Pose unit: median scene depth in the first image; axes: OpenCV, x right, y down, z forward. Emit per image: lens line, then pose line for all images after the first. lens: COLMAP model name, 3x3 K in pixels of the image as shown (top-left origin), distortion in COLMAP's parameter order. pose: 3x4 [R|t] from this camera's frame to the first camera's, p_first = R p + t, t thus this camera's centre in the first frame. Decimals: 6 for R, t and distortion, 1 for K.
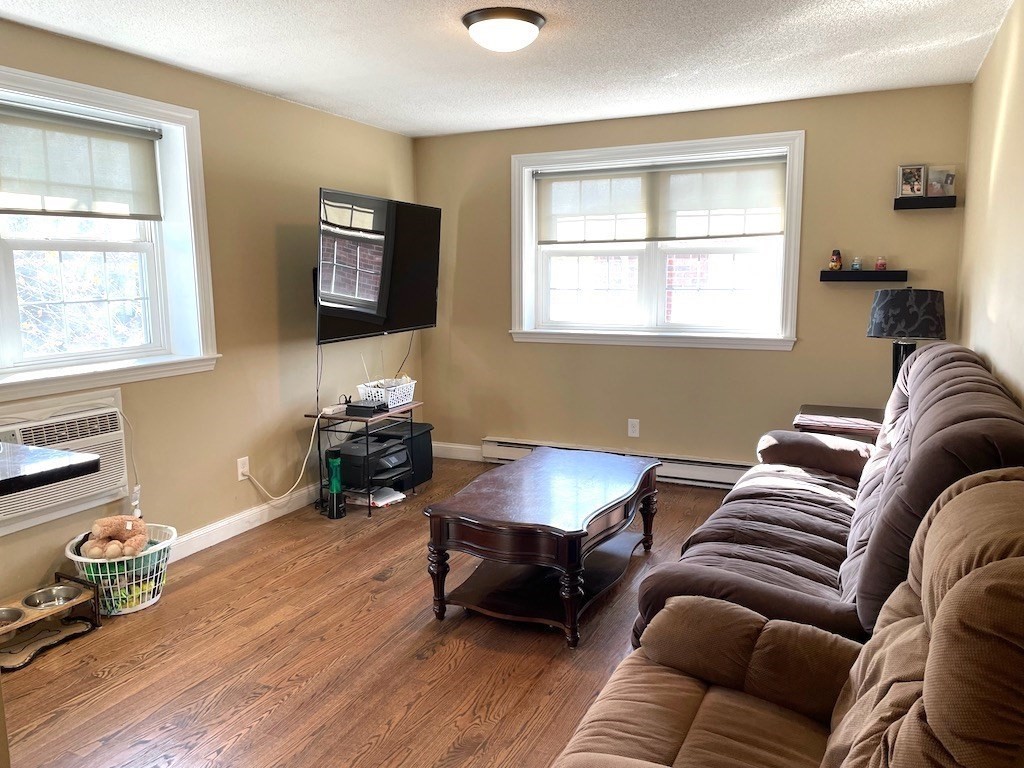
lens RADIAL K [[770.2, 0, 518.4], [0, 770.2, 382.5], [0, 0, 1]] dist [0.083761, -0.101763]
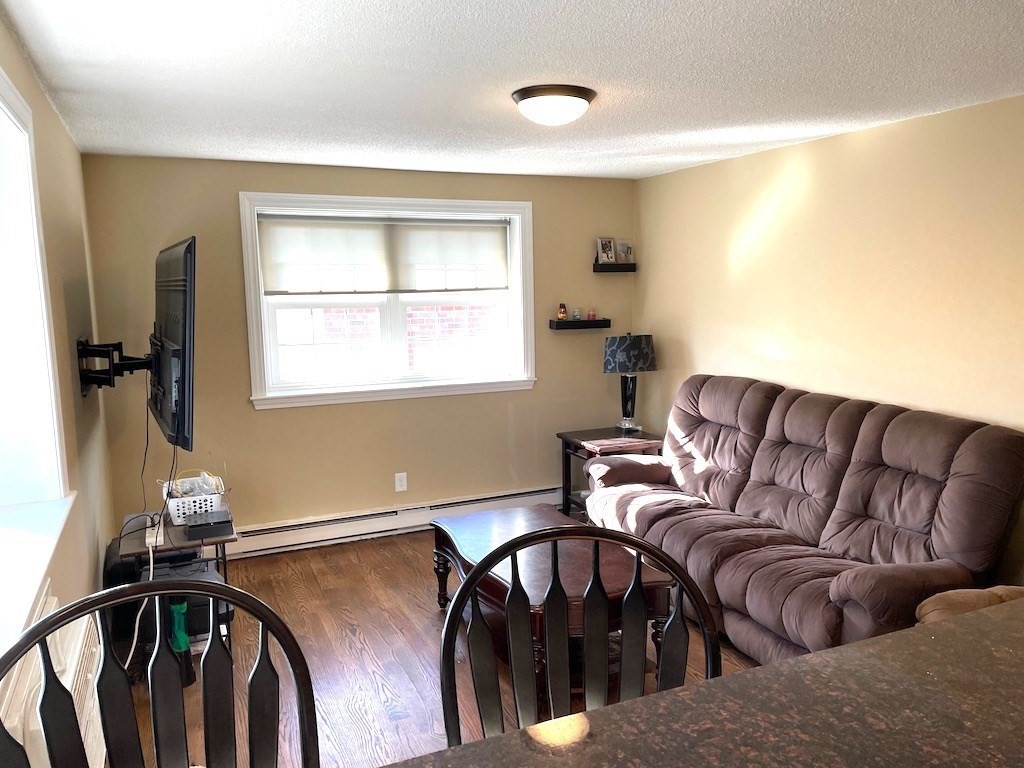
lens RADIAL K [[770.2, 0, 518.1], [0, 770.2, 395.2], [0, 0, 1]] dist [0.083761, -0.101763]
pose [[0.655809, -0.111643, 0.746626, -0.542473], [0.116208, 0.992146, 0.046283, -0.090160], [-0.745929, 0.056412, 0.663632, 0.256732]]
